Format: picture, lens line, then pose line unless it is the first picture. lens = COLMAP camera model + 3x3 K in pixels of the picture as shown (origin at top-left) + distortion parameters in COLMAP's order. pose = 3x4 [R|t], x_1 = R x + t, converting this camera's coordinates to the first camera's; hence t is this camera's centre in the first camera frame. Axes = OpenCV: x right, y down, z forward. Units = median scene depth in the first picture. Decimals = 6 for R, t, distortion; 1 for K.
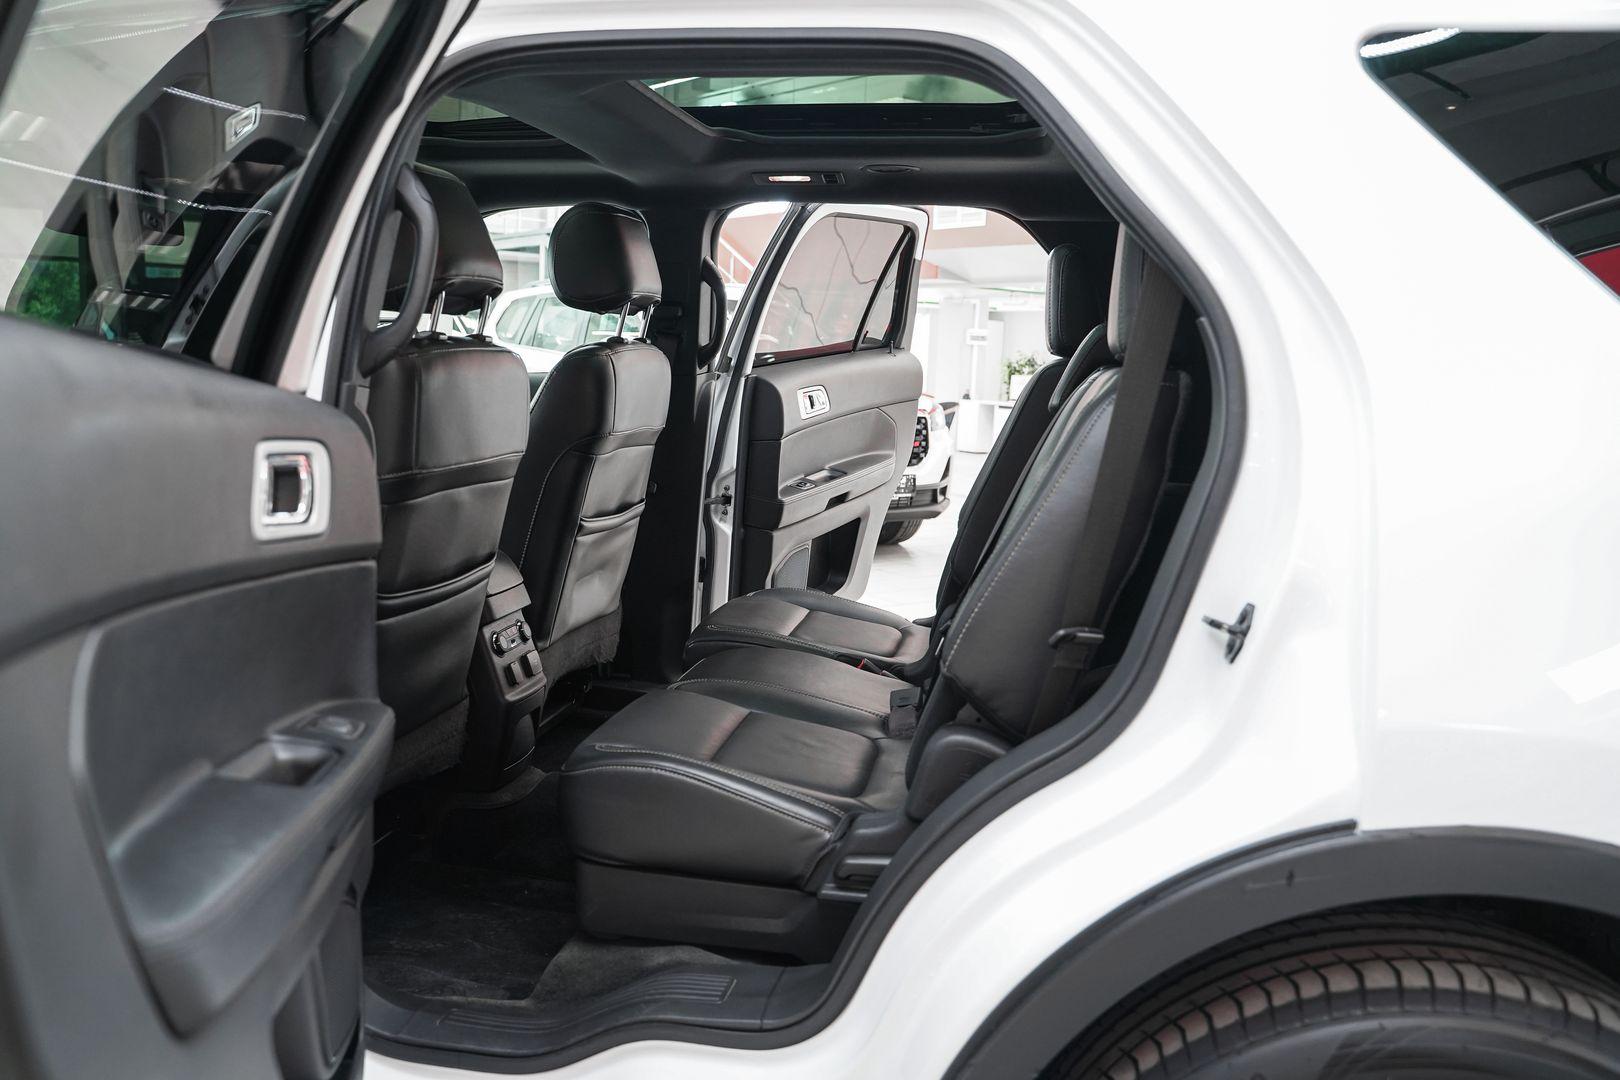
lens RADIAL K [[1323.5, 0, 811.3], [0, 1323.5, 539.0], [0, 0, 1]] dist [-0.118396, 0.093908]
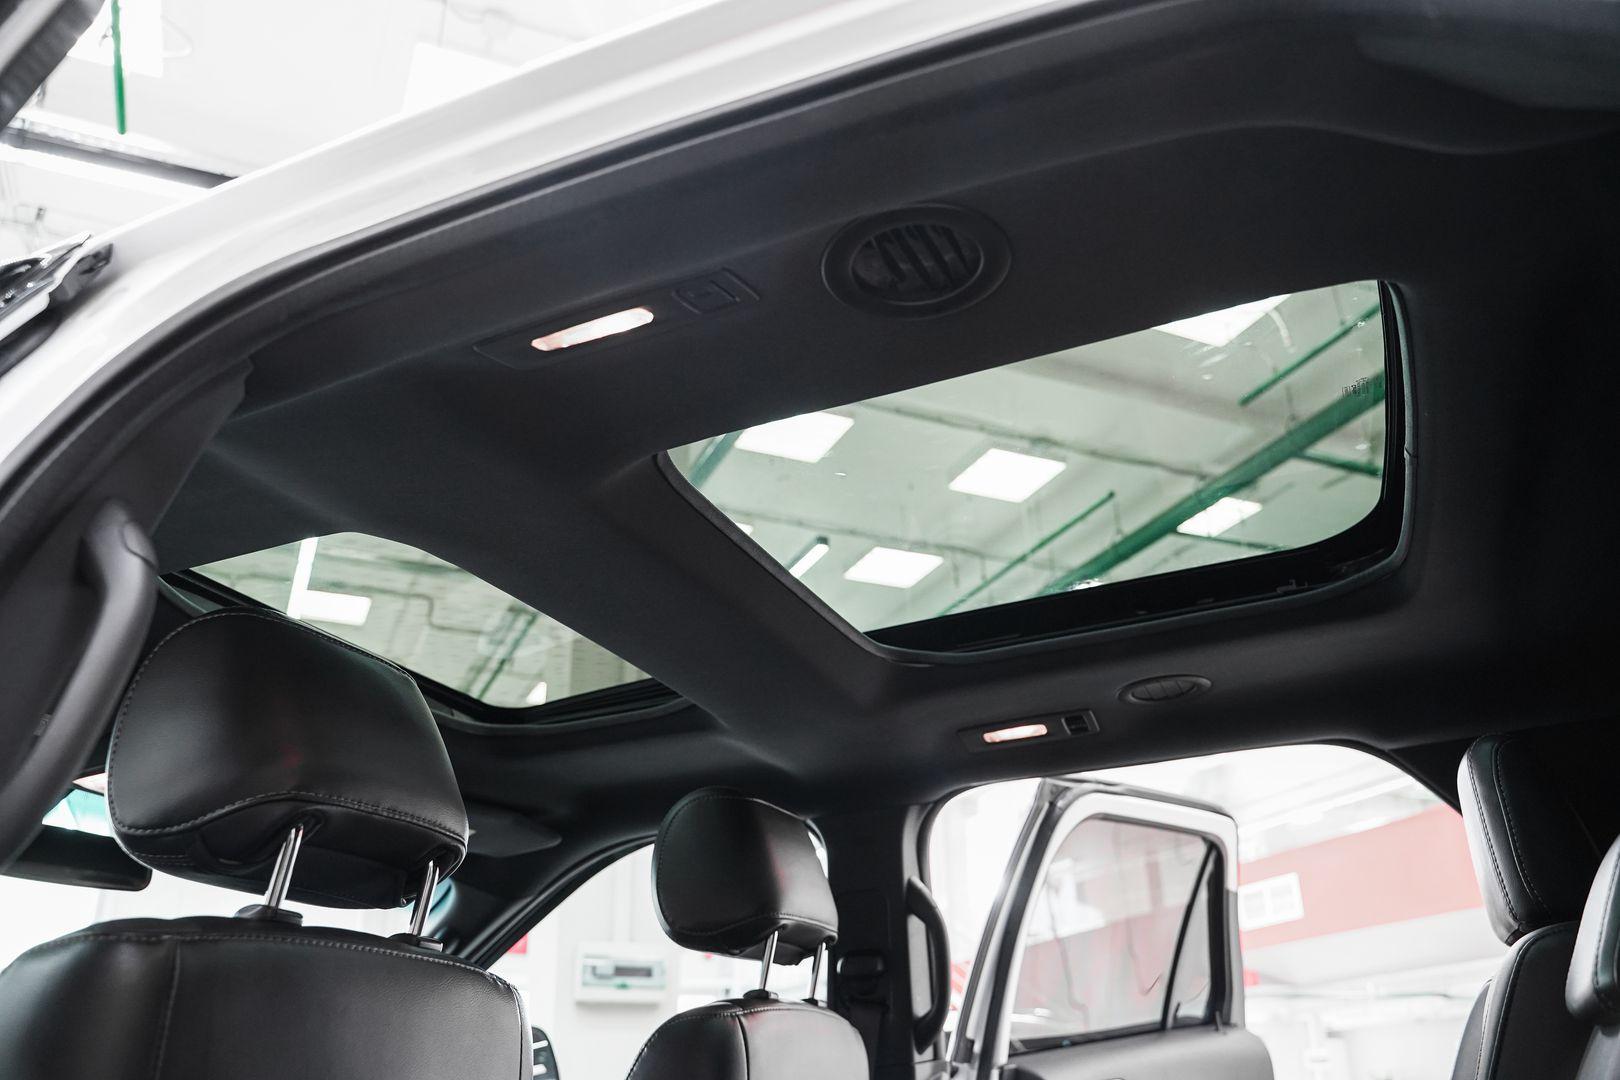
lens RADIAL K [[1323.5, 0, 805.2], [0, 1323.5, 542.5], [0, 0, 1]] dist [-0.118396, 0.093908]
pose [[0.972297, -0.153008, -0.176713, 0.011394], [0.034926, 0.842601, -0.537405, -0.000317], [0.231126, 0.516345, 0.824602, 0.335836]]
